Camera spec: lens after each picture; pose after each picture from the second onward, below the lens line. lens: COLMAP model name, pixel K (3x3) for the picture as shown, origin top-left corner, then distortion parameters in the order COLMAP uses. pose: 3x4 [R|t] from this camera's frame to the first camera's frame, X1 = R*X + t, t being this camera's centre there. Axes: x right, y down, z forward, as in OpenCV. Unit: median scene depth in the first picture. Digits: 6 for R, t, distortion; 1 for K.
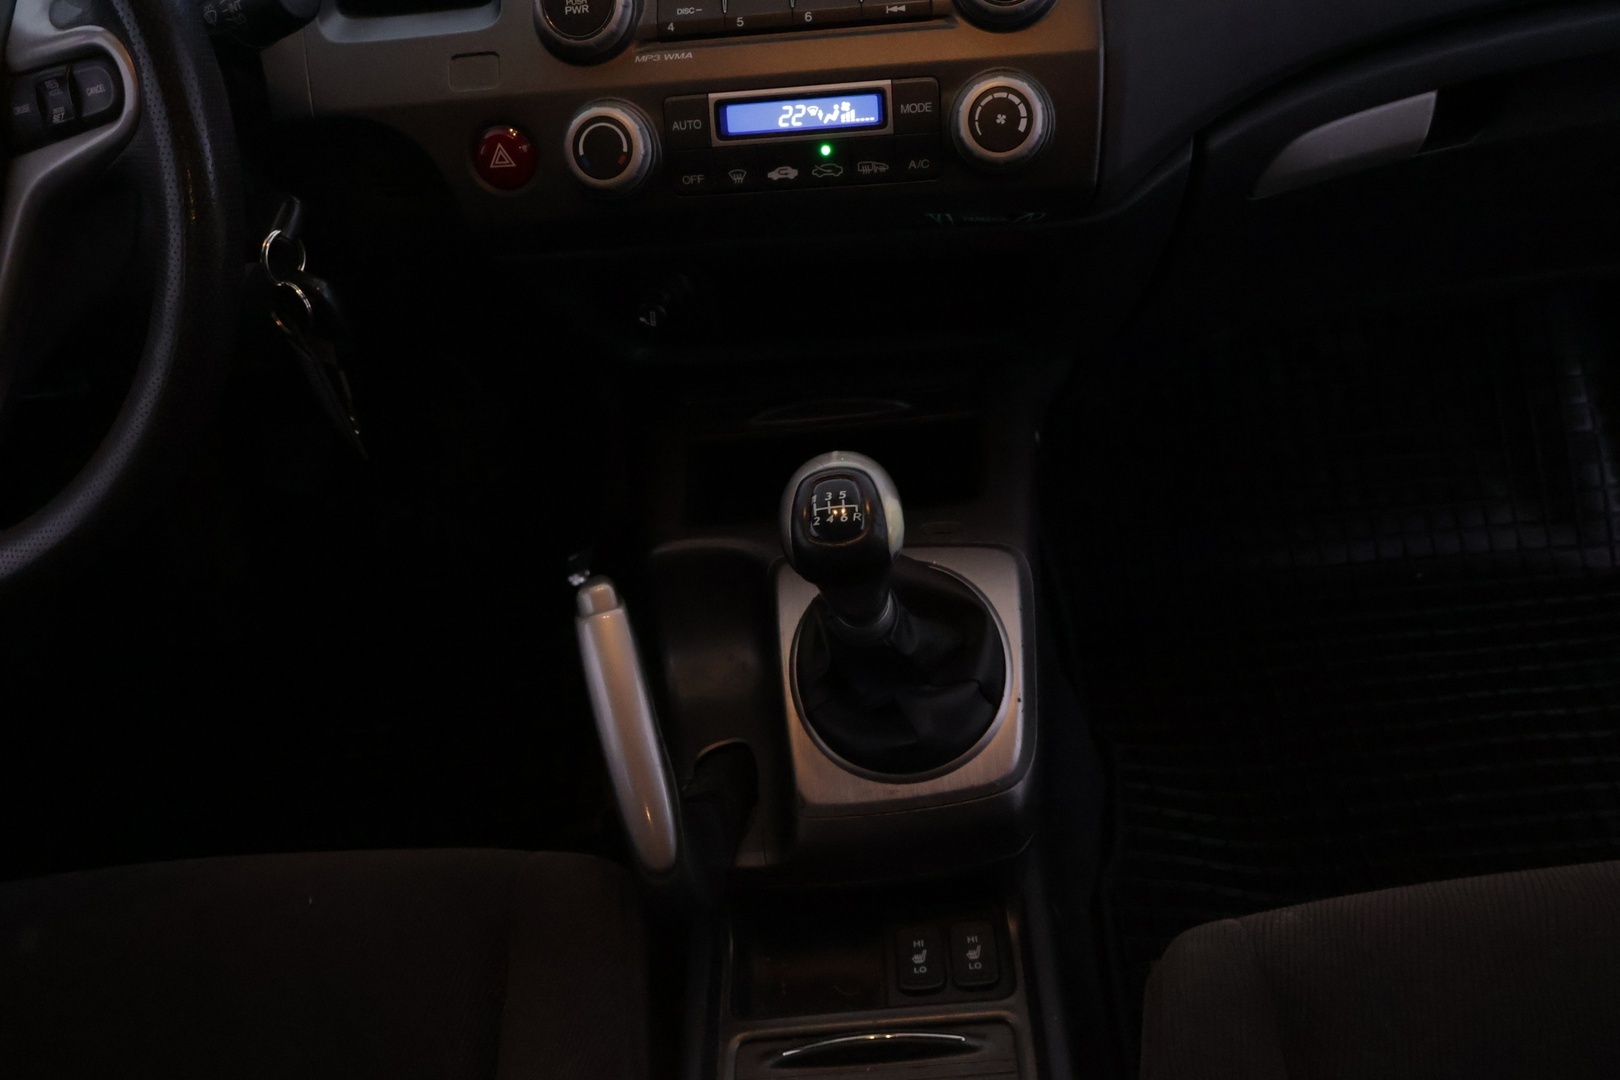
lens RADIAL K [[1390.9, 0, 804.9], [0, 1390.9, 541.2], [0, 0, 1]] dist [0.009092, 0.004999]
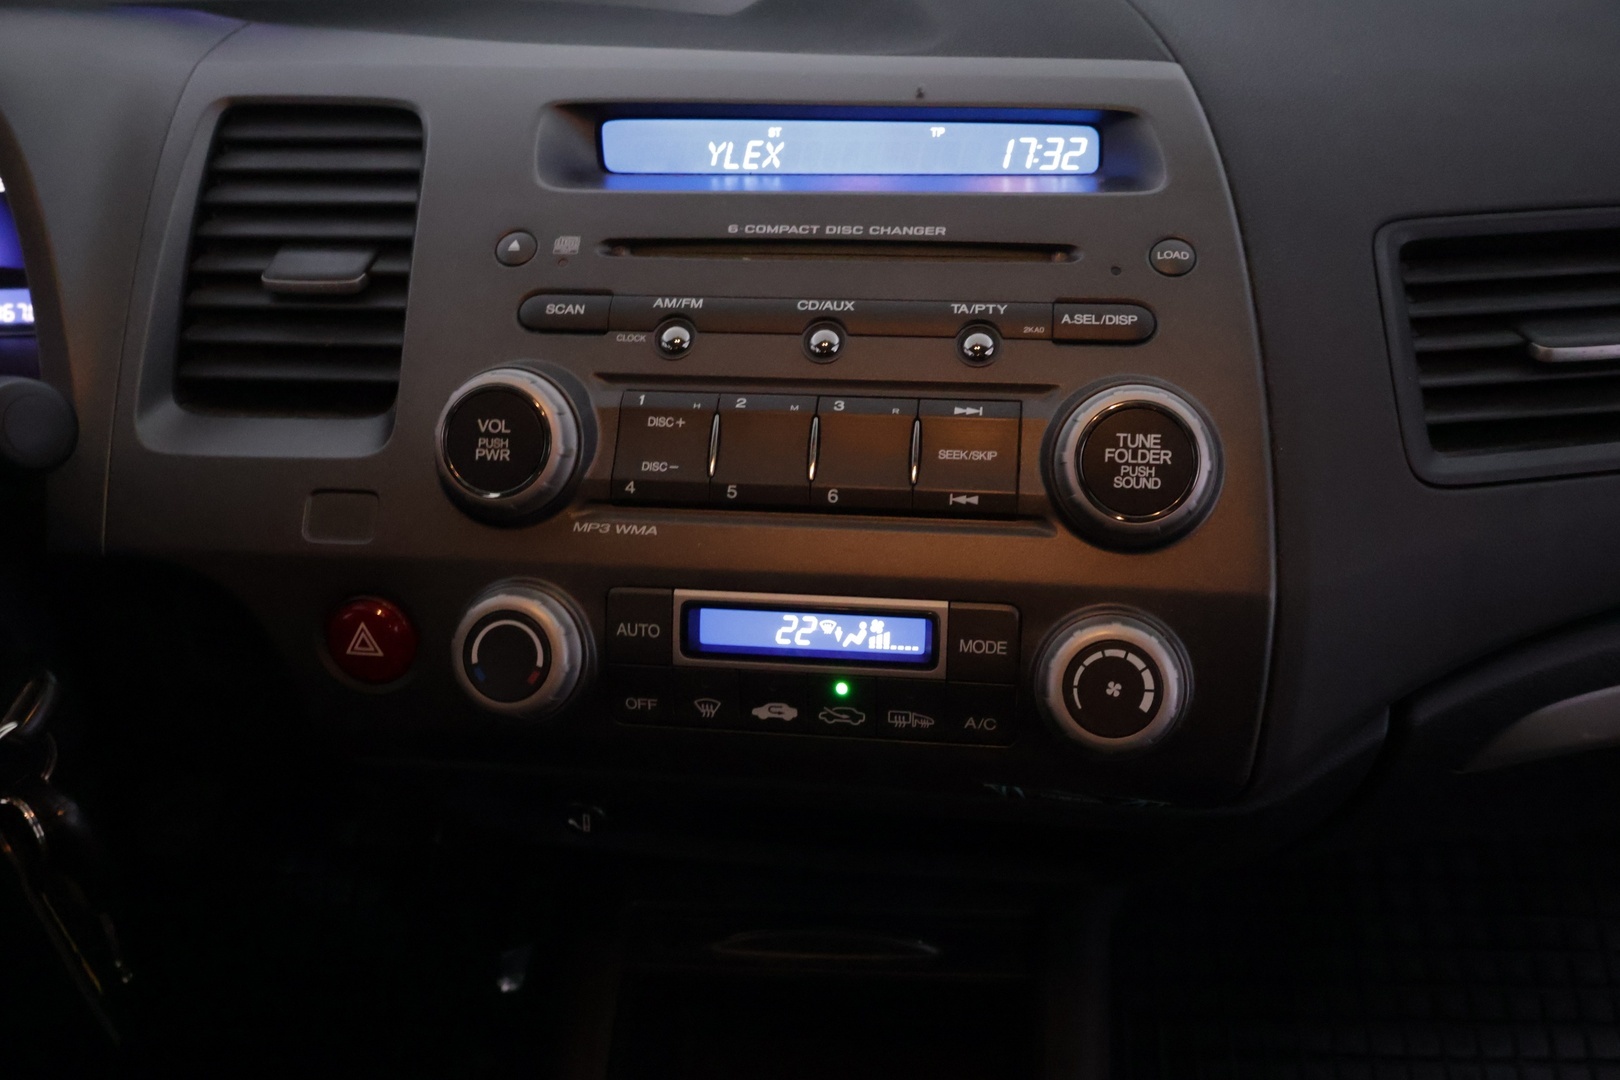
lens RADIAL K [[1390.9, 0, 811.9], [0, 1390.9, 528.2], [0, 0, 1]] dist [0.009092, 0.004999]
pose [[0.995373, 0.093386, -0.022600, 0.008712], [-0.095765, 0.983332, -0.154557, -0.252631], [0.007790, 0.156006, 0.987725, 0.334808]]
